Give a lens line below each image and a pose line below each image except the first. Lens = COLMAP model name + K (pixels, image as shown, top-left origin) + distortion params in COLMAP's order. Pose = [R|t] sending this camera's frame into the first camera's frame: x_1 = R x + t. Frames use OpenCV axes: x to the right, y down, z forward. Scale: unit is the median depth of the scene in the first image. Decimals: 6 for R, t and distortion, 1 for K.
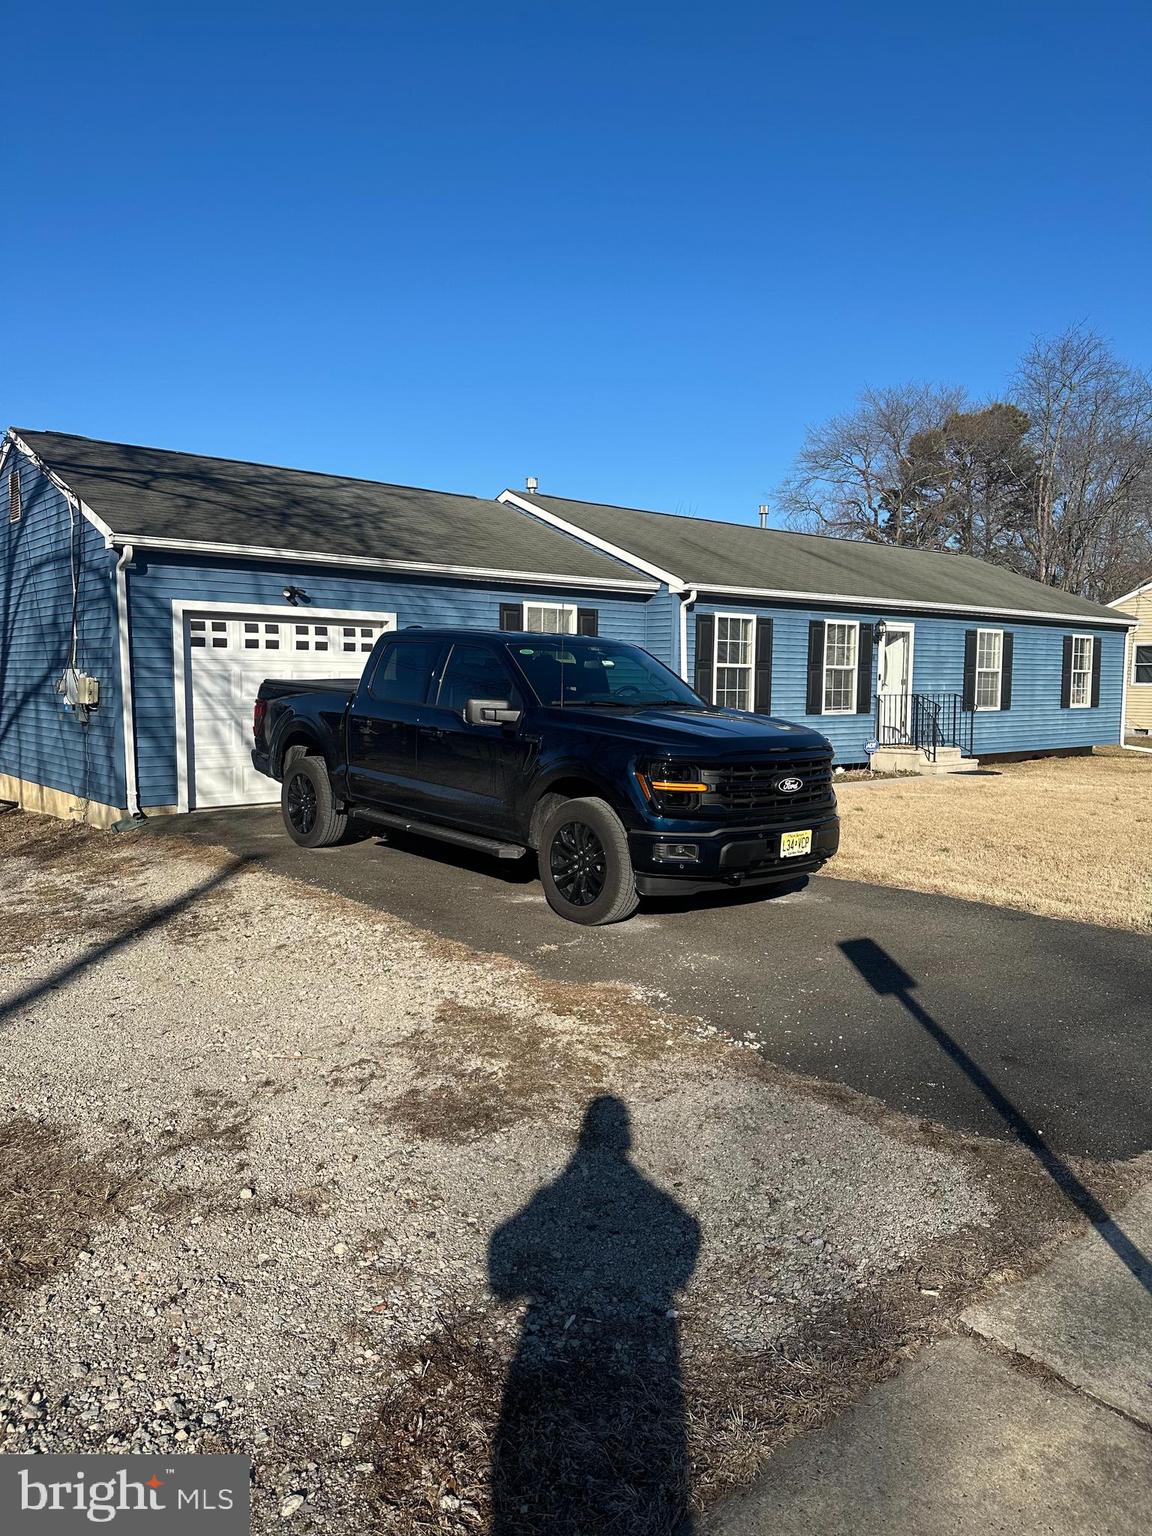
lens RADIAL K [[1074.5, 0, 574.1], [0, 1074.5, 768.6], [0, 0, 1]] dist [0.033383, -0.057350]
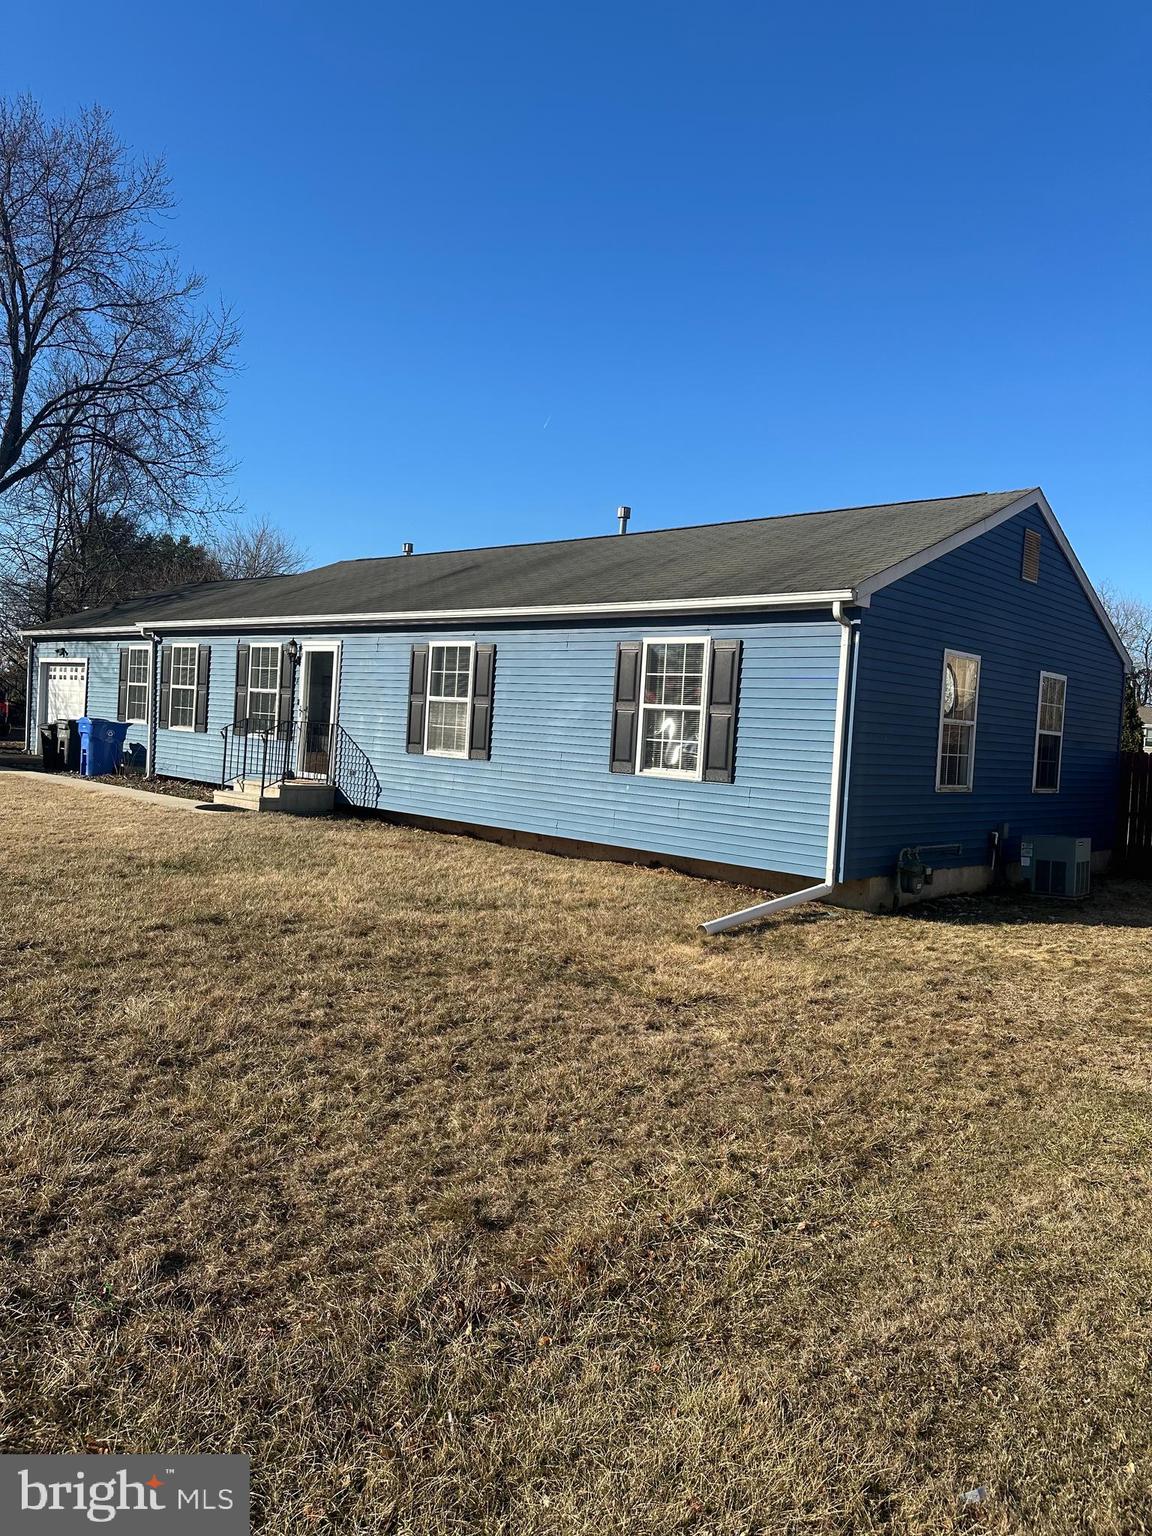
lens RADIAL K [[1074.5, 0, 573.2], [0, 1074.5, 767.6], [0, 0, 1]] dist [0.033383, -0.057350]
pose [[0.133021, 0.044517, -0.990113, 1.255385], [-0.131276, 0.990980, 0.026920, -0.086803], [0.982381, 0.126397, 0.137665, 1.142588]]
